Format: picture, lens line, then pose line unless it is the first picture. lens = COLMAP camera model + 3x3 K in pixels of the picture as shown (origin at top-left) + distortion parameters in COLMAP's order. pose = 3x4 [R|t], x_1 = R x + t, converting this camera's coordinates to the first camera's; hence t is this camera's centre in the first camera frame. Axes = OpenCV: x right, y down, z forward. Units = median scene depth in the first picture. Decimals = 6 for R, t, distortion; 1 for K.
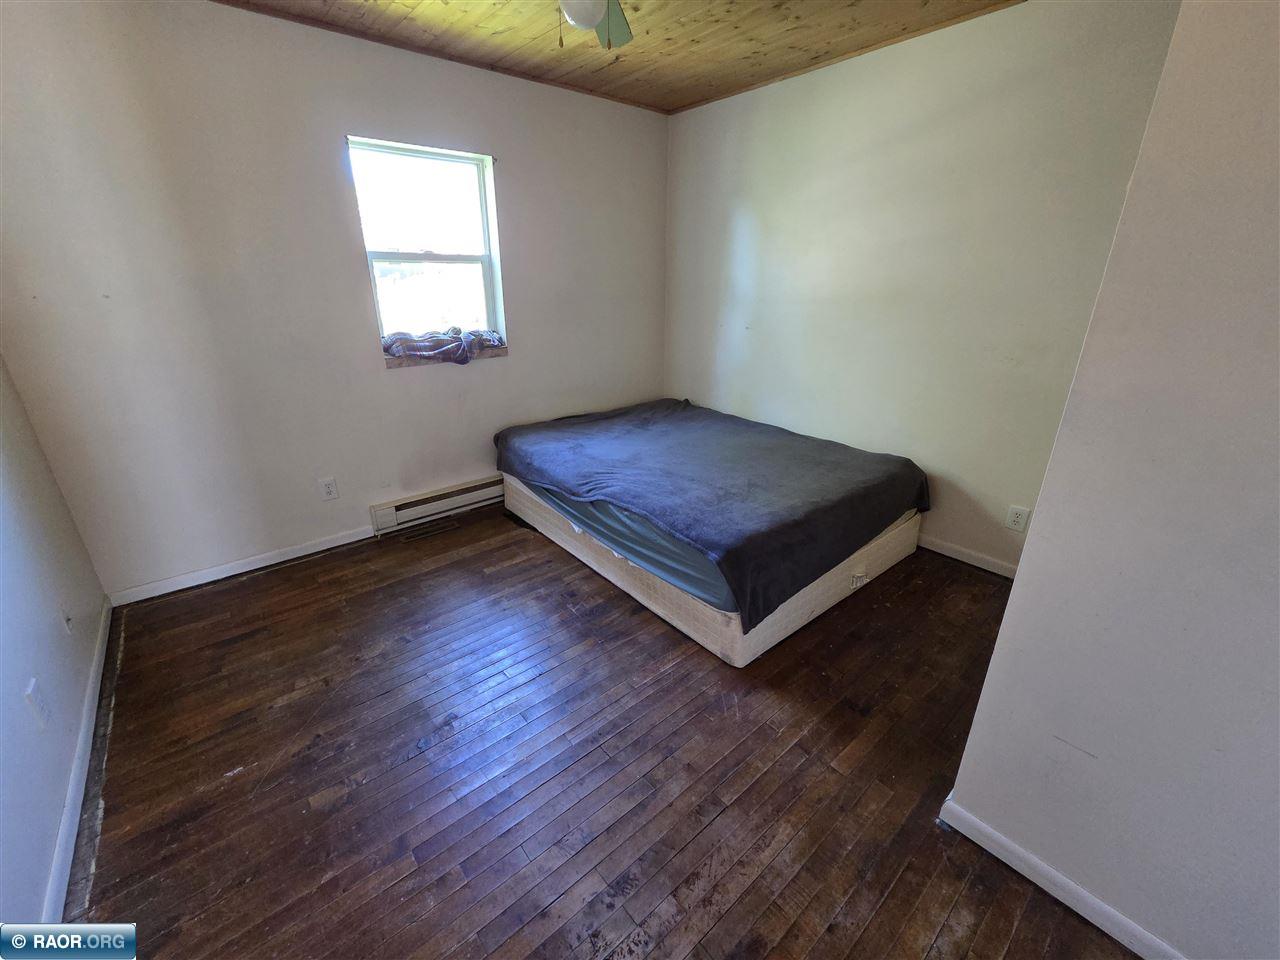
lens RADIAL K [[526.3, 0, 640.0], [0, 526.3, 480.0], [0, 0, 1]] dist [0.001290, -0.000352]
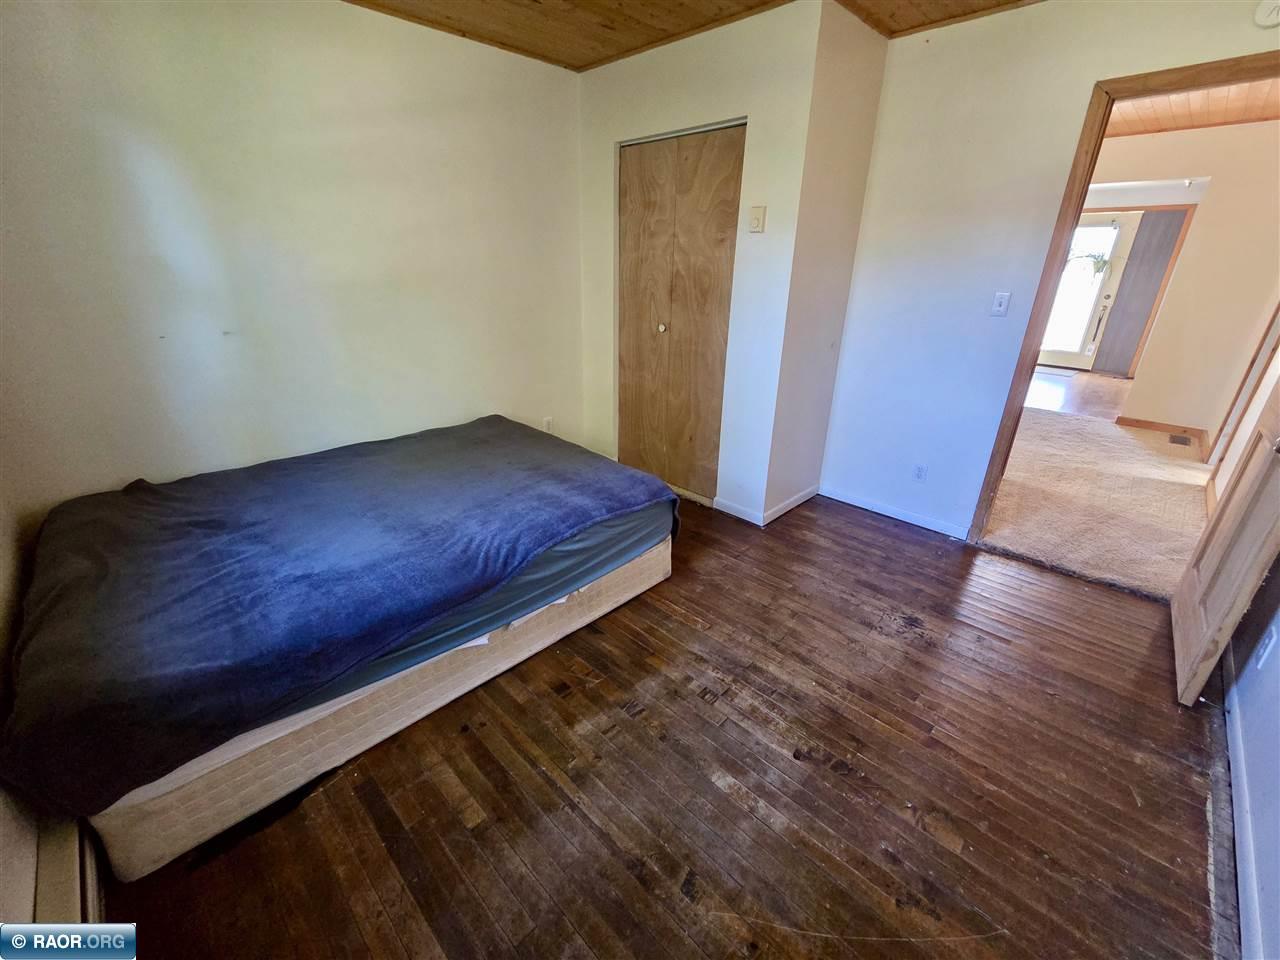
lens RADIAL K [[524.4, 0, 630.3], [0, 524.4, 480.2], [0, 0, 1]] dist [-0.000339, -0.000514]
pose [[-0.082968, -0.384643, 0.919329, -0.755641], [0.352493, 0.851546, 0.388095, -0.306278], [-0.932129, 0.356257, 0.064933, 0.810036]]
